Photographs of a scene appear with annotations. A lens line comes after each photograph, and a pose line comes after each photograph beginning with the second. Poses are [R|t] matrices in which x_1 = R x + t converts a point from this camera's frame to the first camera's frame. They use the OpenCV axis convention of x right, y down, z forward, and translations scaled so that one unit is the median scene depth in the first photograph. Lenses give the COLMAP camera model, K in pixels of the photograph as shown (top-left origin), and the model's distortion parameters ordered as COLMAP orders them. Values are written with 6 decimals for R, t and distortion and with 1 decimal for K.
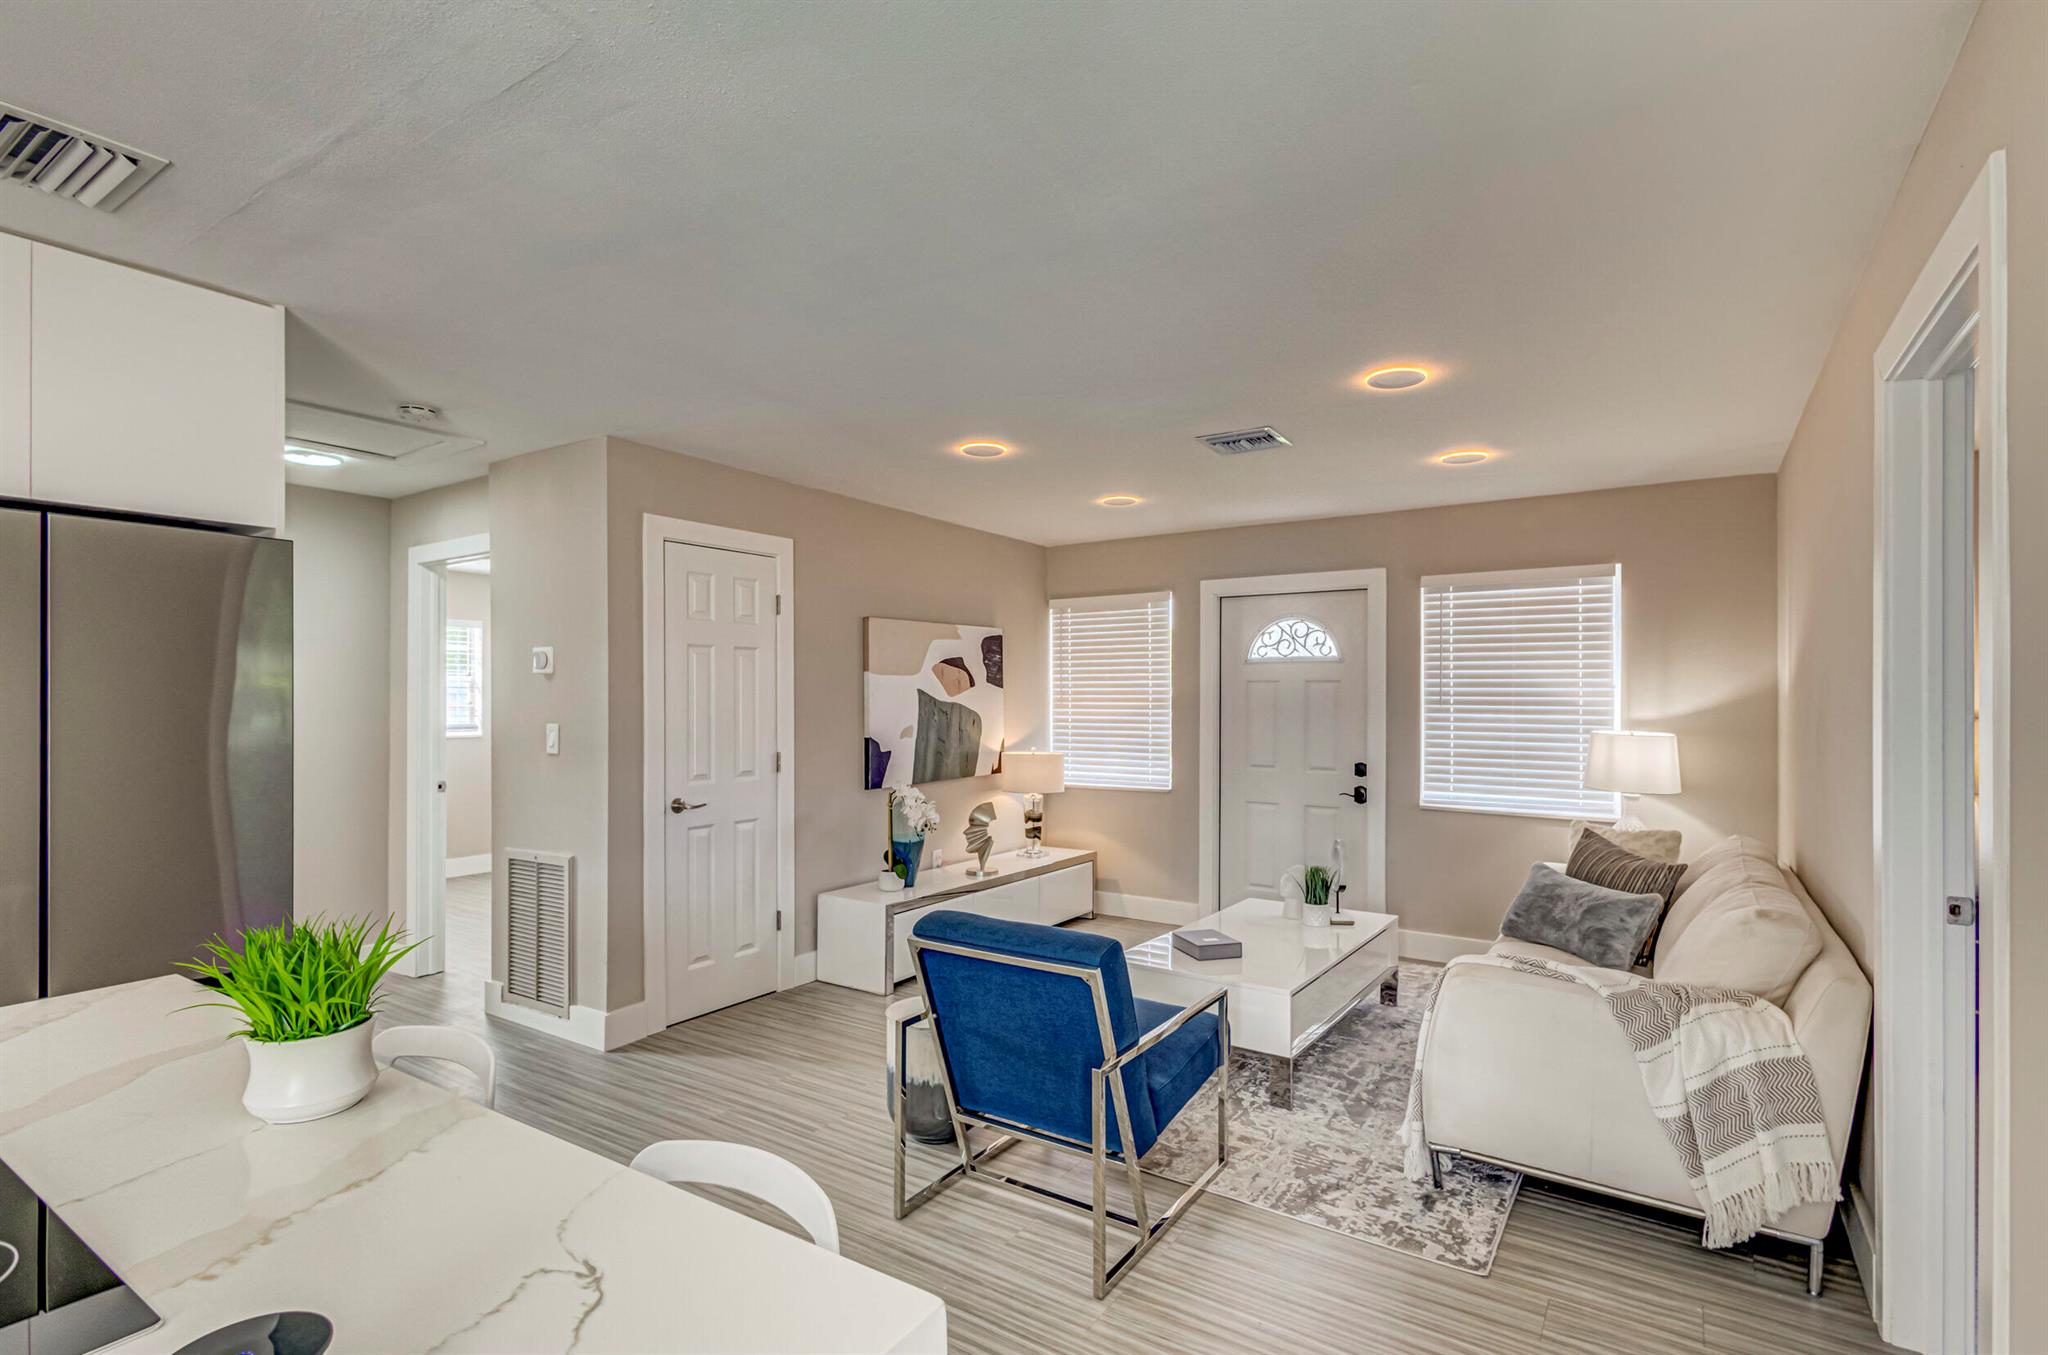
lens RADIAL K [[973.0, 0, 1016.3], [0, 973.0, 699.9], [0, 0, 1]] dist [0.005894, -0.000222]
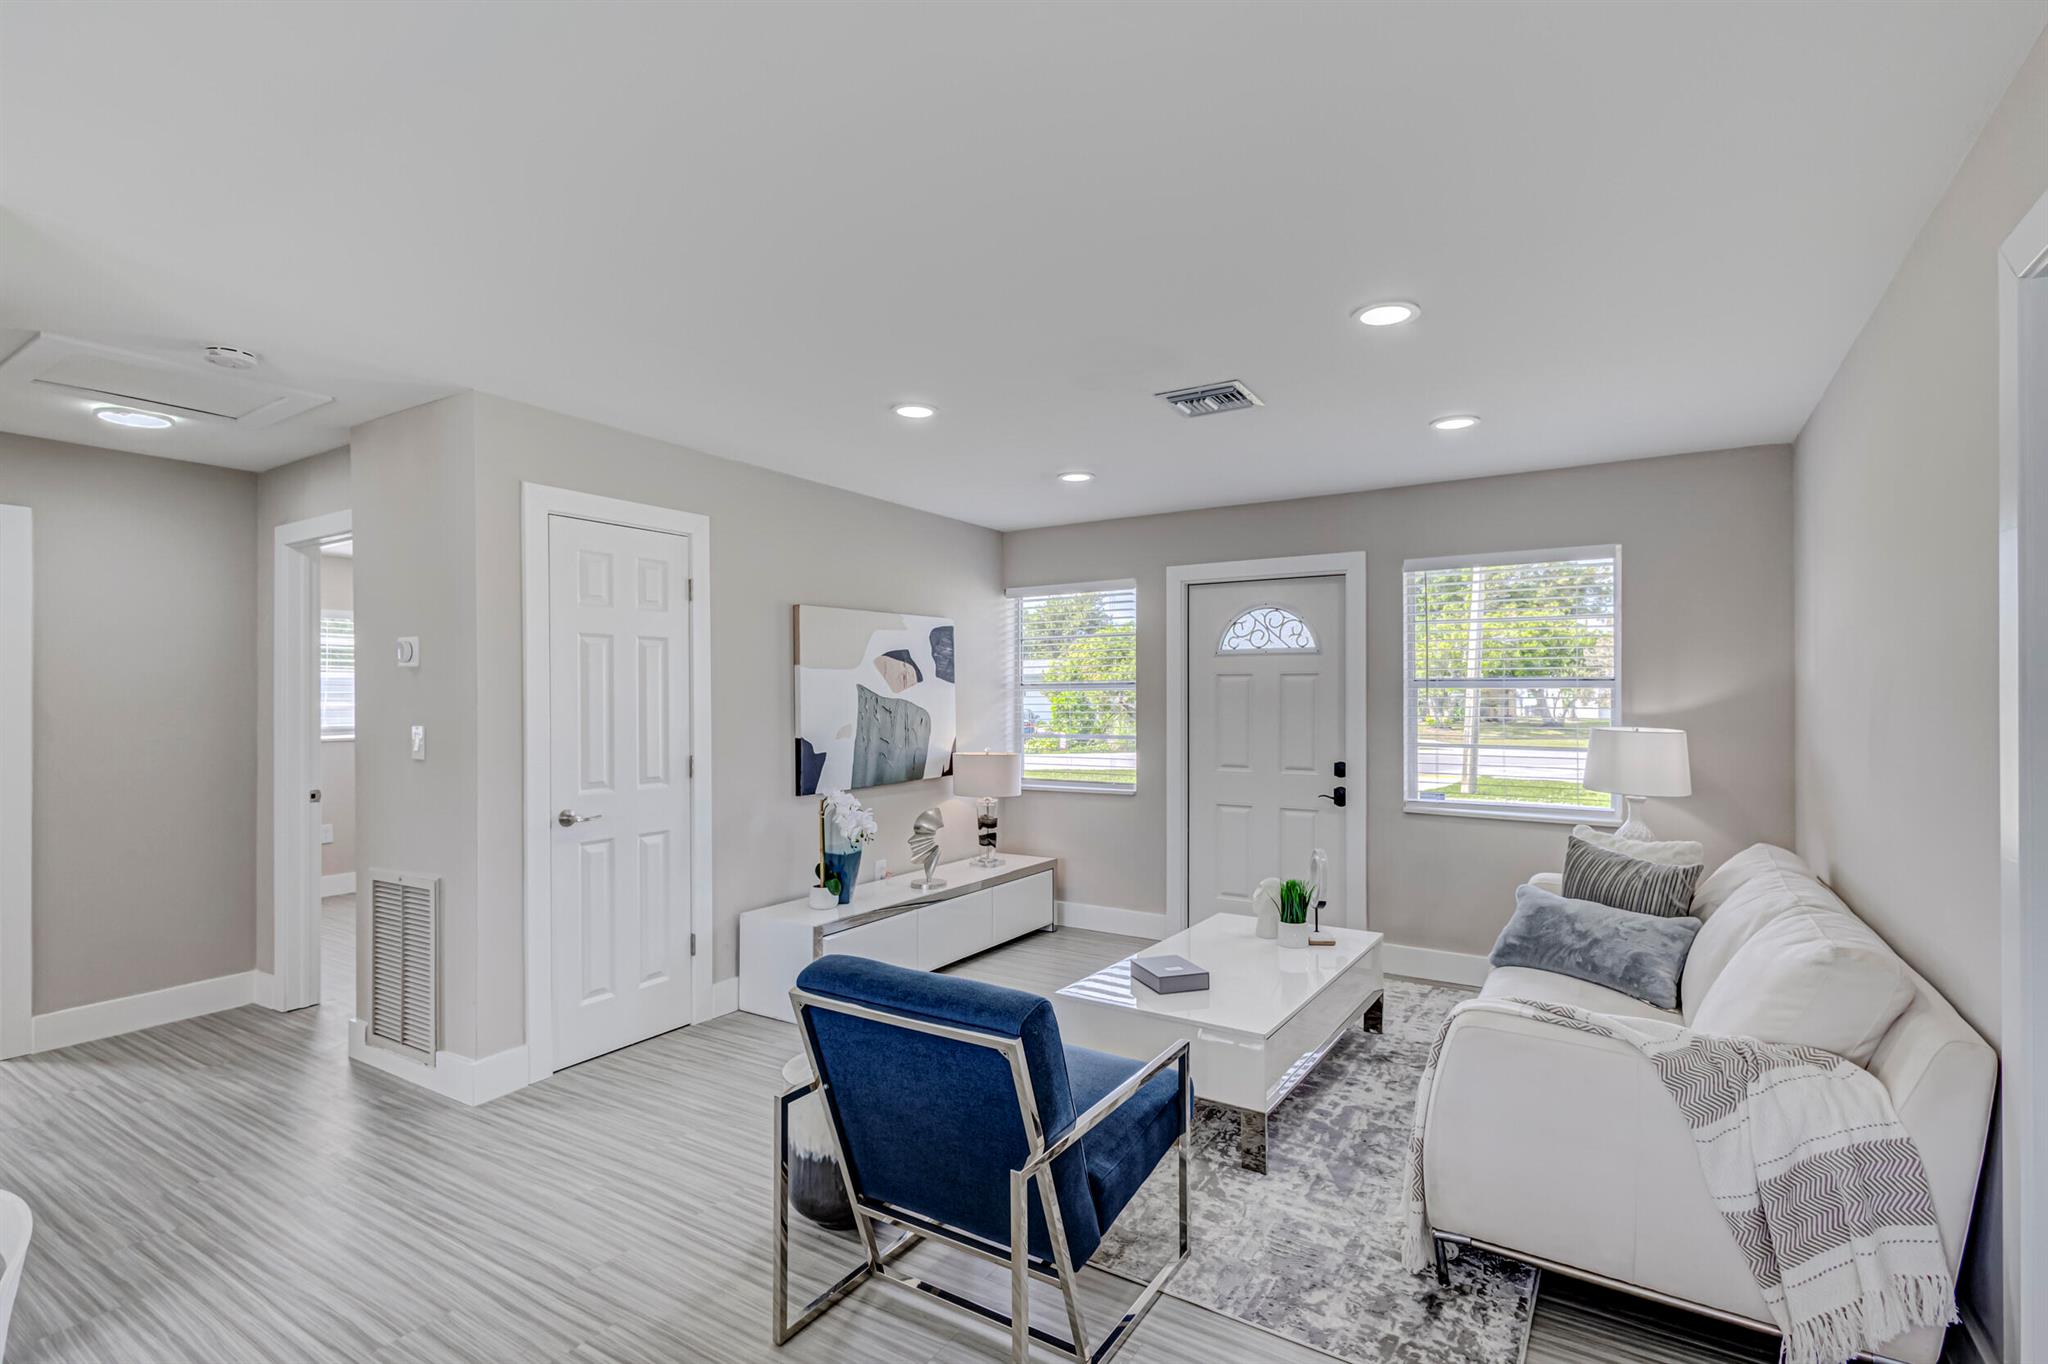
lens RADIAL K [[960.4, 0, 1018.4], [0, 960.4, 694.5], [0, 0, 1]] dist [0.006361, 0.000235]
pose [[0.999689, -0.004587, 0.024495, 0.041474], [0.004653, 0.999986, -0.002658, 0.002008], [-0.024482, 0.002771, 0.999696, 0.144736]]
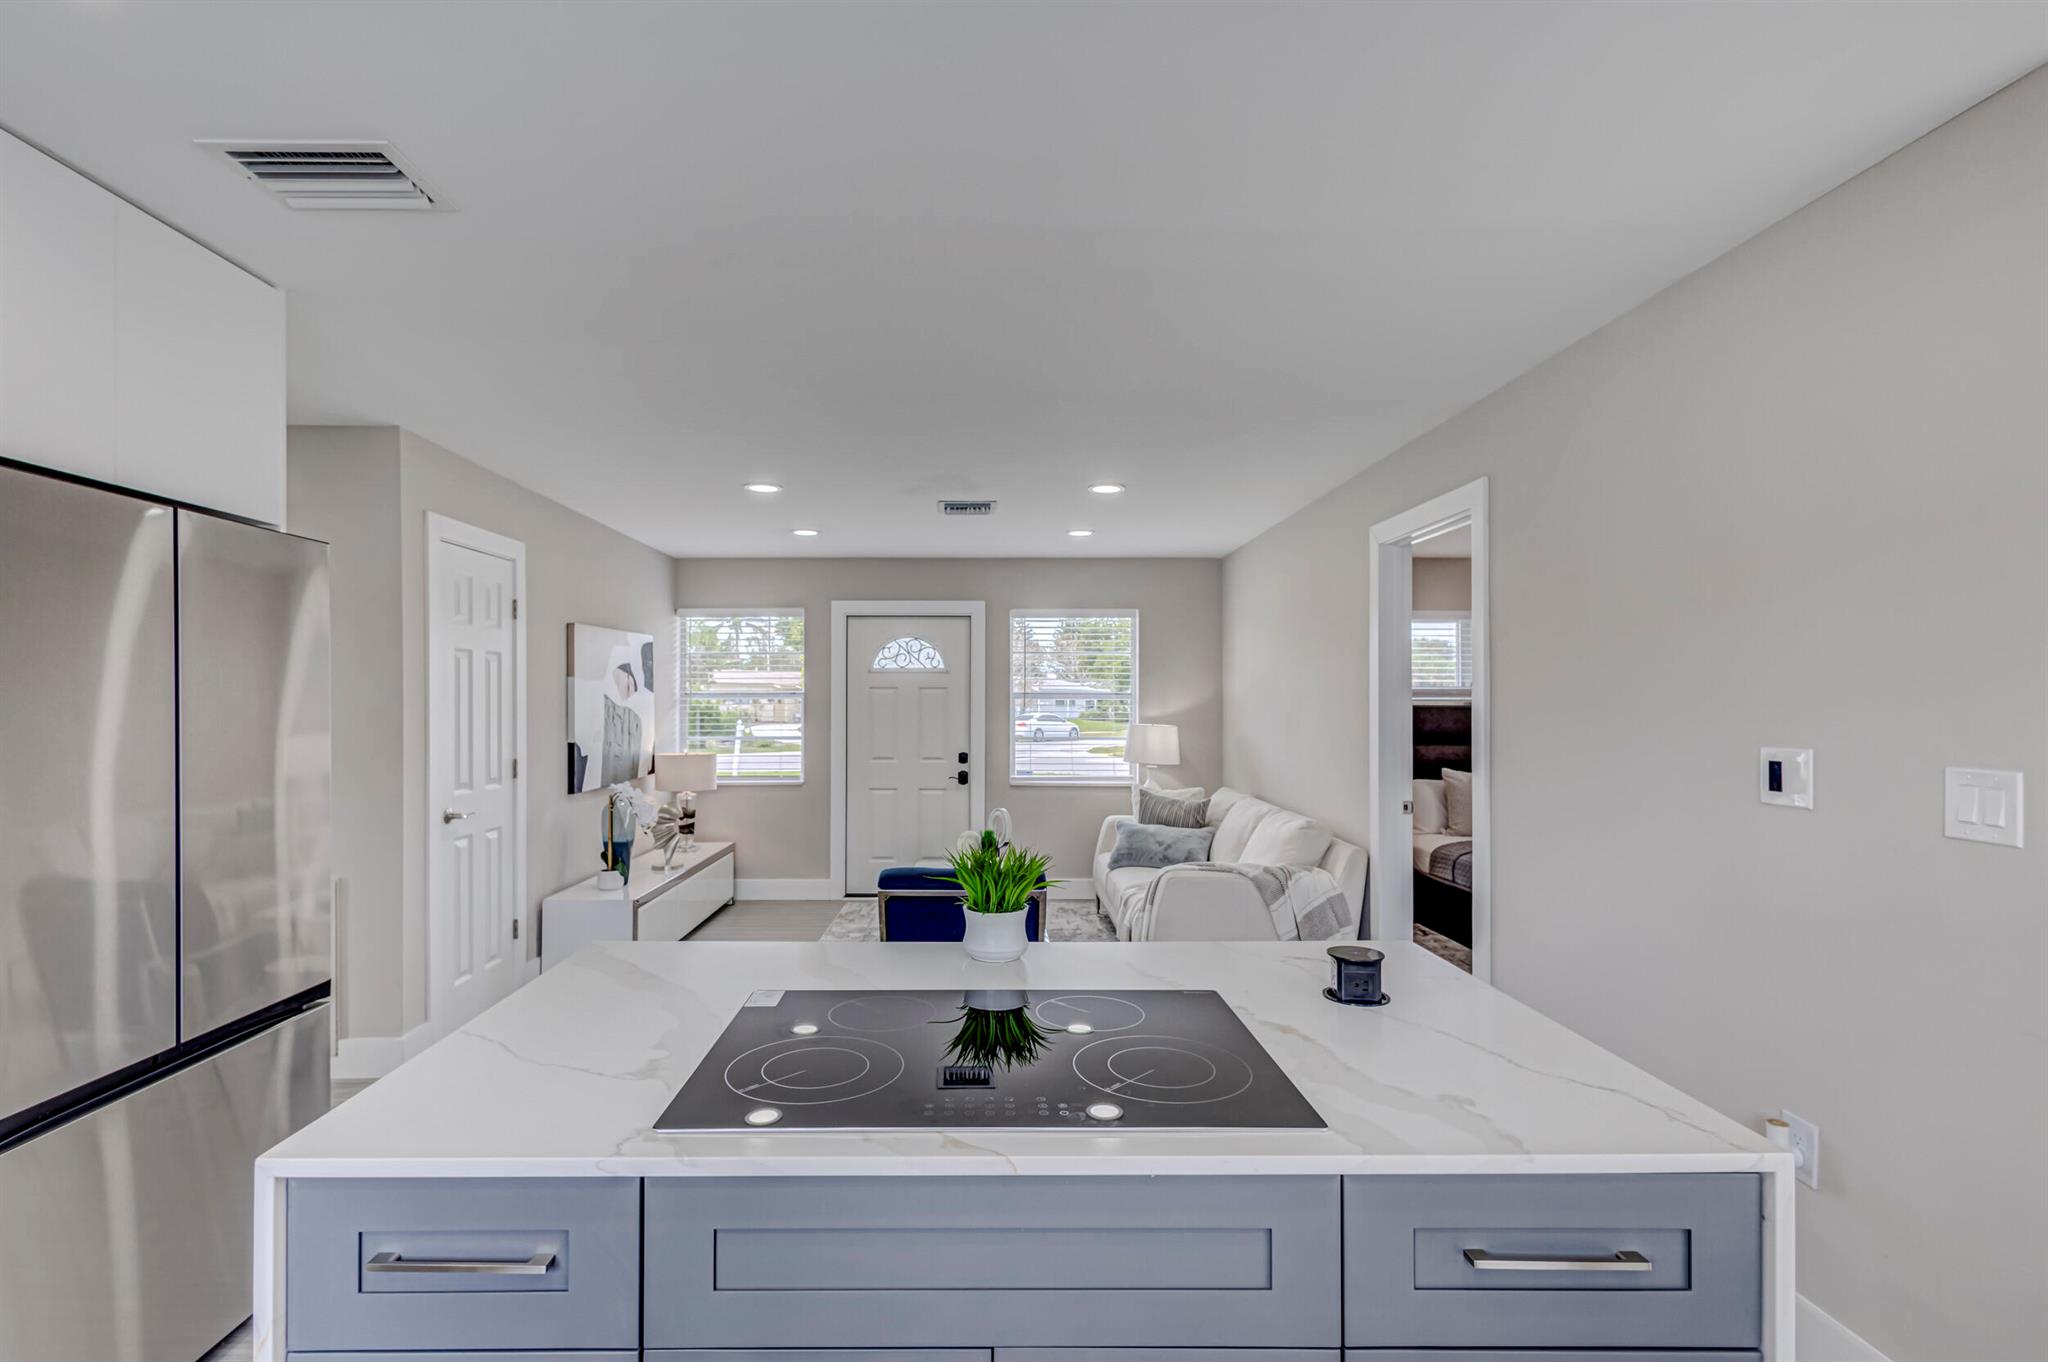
lens RADIAL K [[974.5, 0, 983.2], [0, 974.5, 695.2], [0, 0, 1]] dist [0.014888, 0.000280]
pose [[0.830498, 0.000952, 0.557021, -0.510893], [0.002482, 0.999982, -0.005409, -0.005106], [-0.557016, 0.005875, 0.830481, -0.112720]]
